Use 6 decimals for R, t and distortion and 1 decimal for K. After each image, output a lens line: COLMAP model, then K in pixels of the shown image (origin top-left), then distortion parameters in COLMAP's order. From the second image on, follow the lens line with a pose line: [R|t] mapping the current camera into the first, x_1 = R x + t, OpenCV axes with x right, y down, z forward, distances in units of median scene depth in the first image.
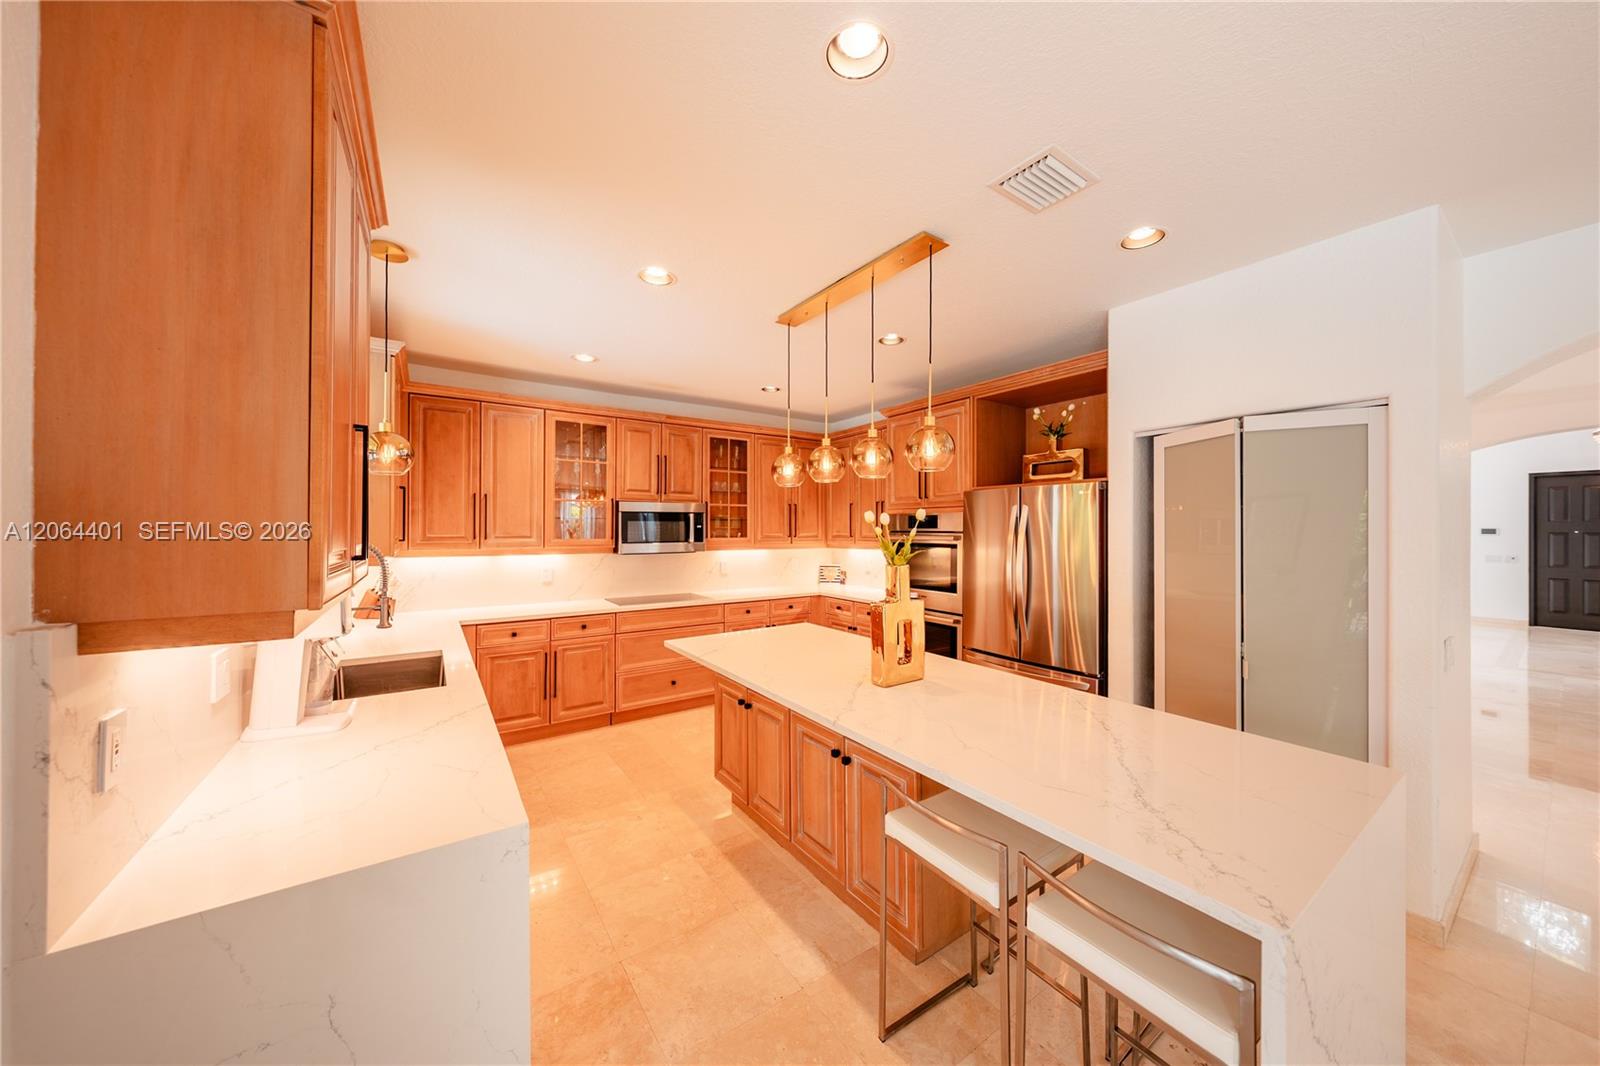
lens RADIAL K [[539.1, 0, 800.6], [0, 539.1, 527.4], [0, 0, 1]] dist [-0.000331, -0.000155]
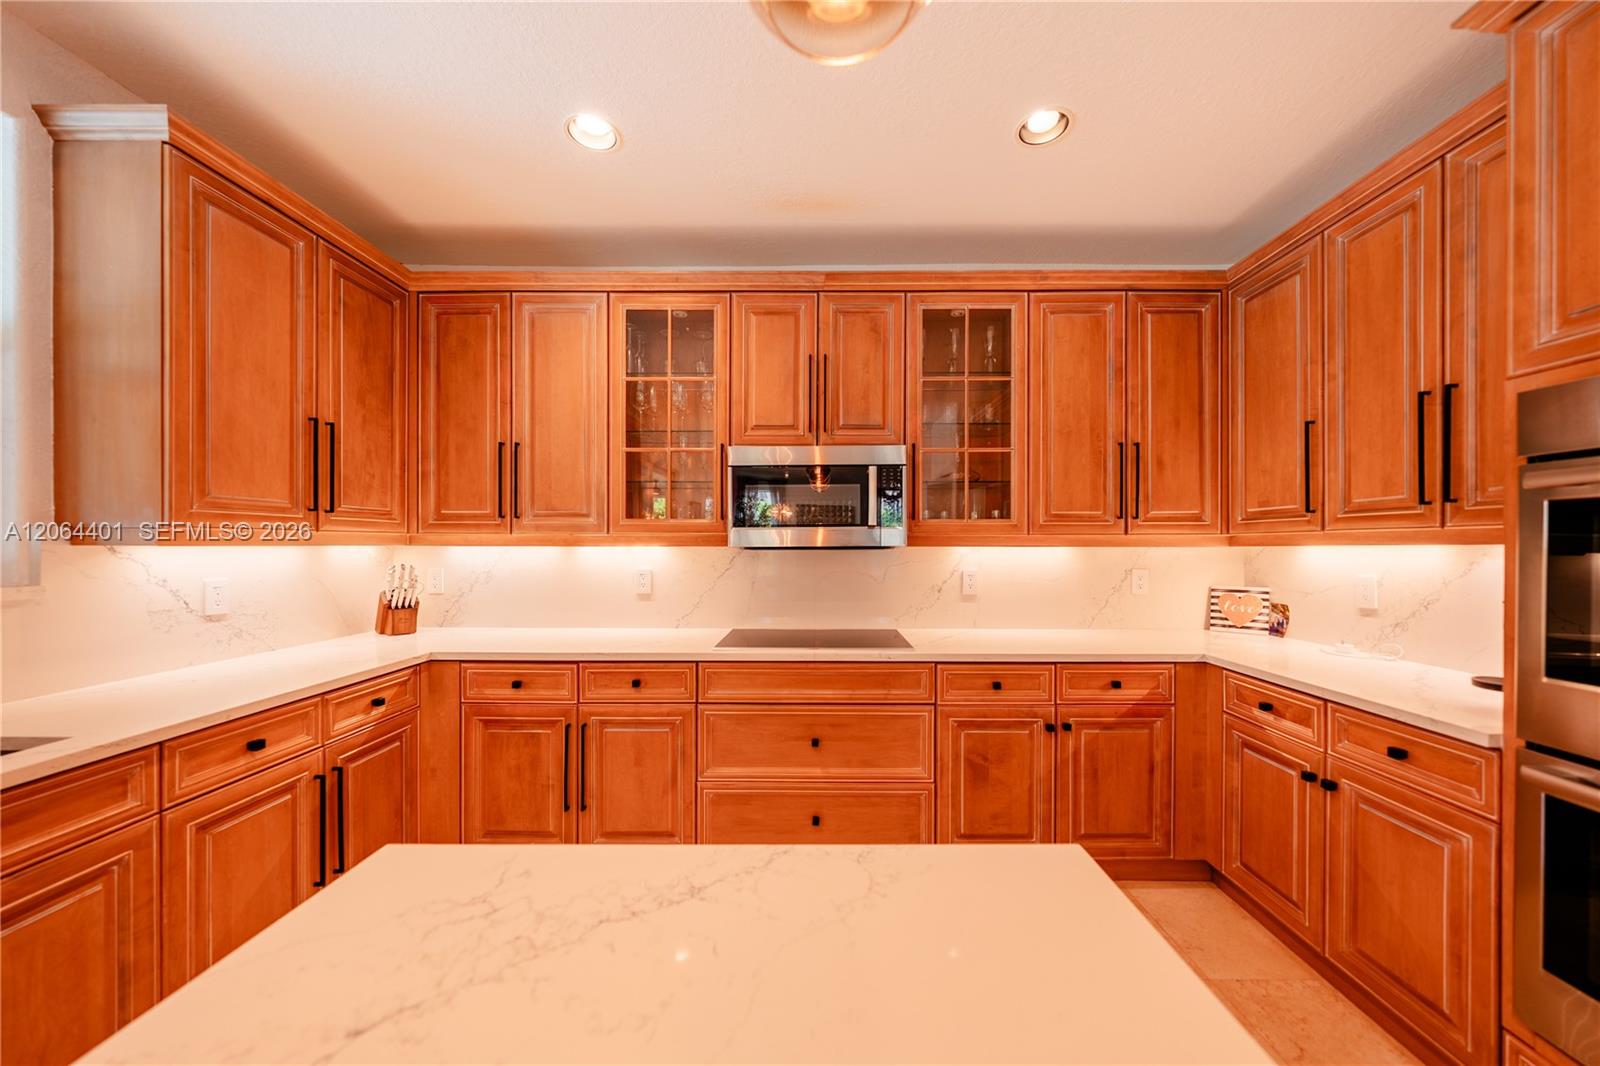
lens RADIAL K [[567.4, 0, 804.6], [0, 567.4, 544.2], [0, 0, 1]] dist [0.000336, 0.000101]
pose [[0.820057, -0.000633, -0.572281, 0.039723], [0.002568, 0.999993, 0.002573, 0.044806], [0.572276, -0.003580, 0.820053, 0.582641]]
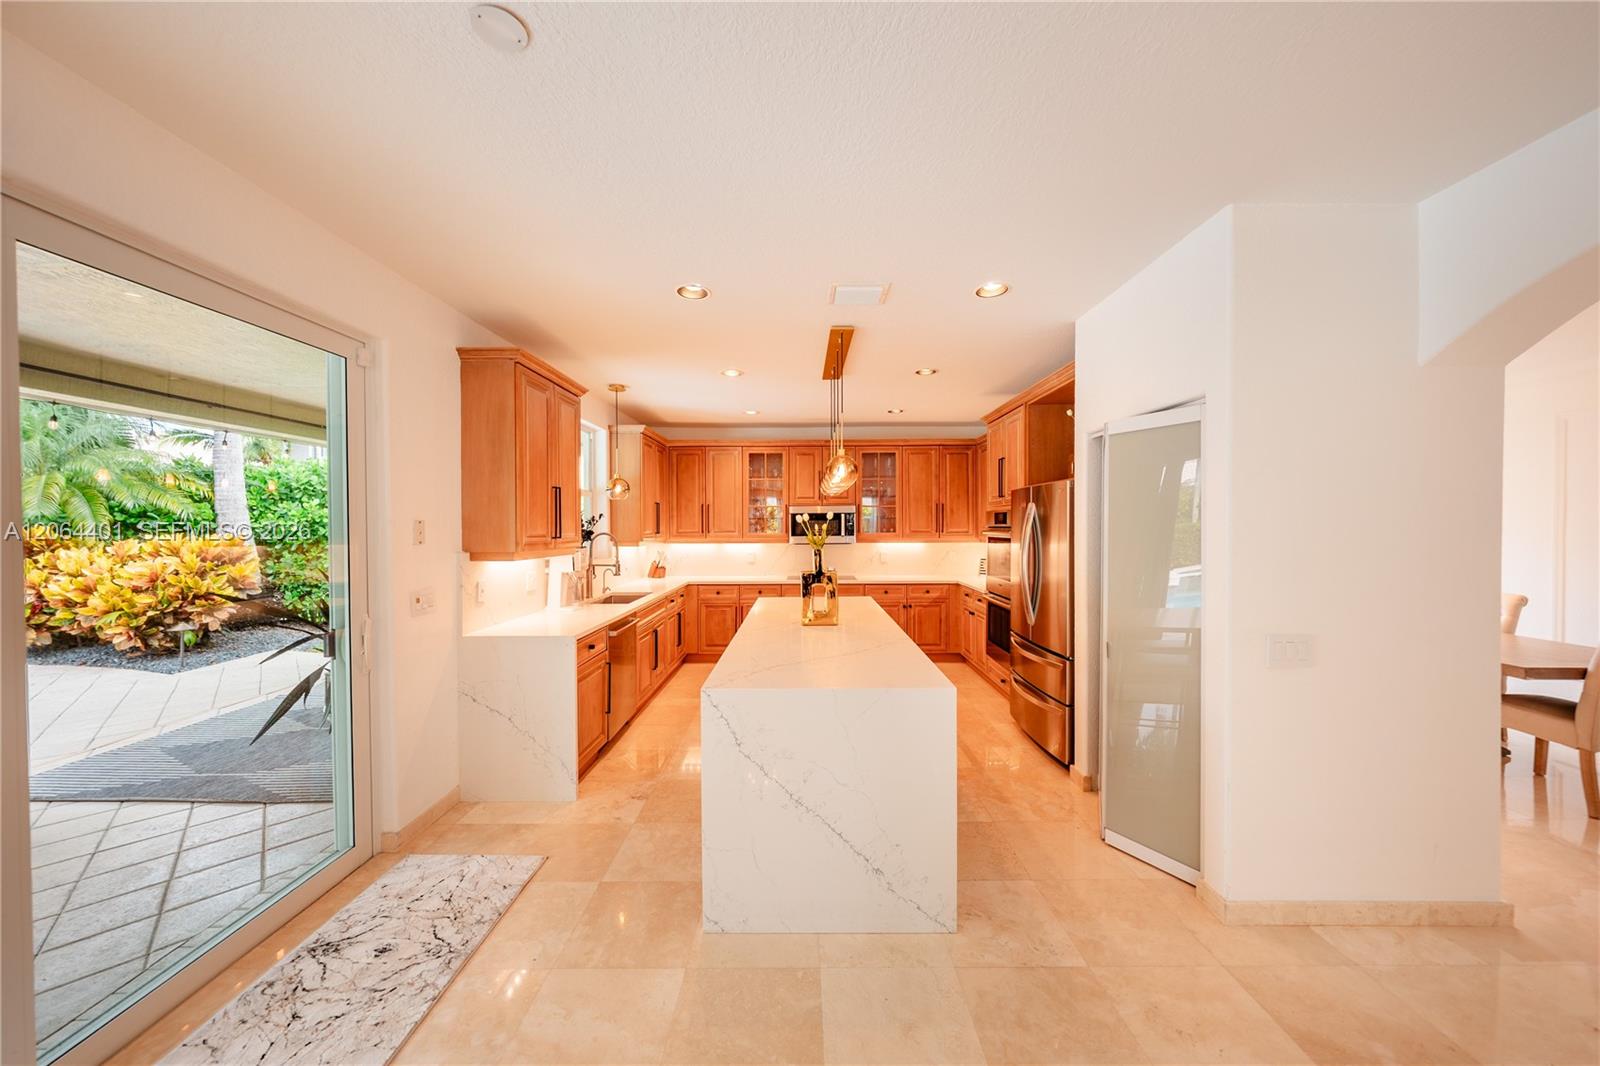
lens RADIAL K [[539.1, 0, 800.6], [0, 539.1, 527.4], [0, 0, 1]] dist [-0.000331, -0.000155]
pose [[0.823494, -0.003775, -0.567313, 0.479502], [0.007525, 0.999963, 0.004268, 0.001056], [0.567276, -0.007784, 0.823491, -0.139706]]
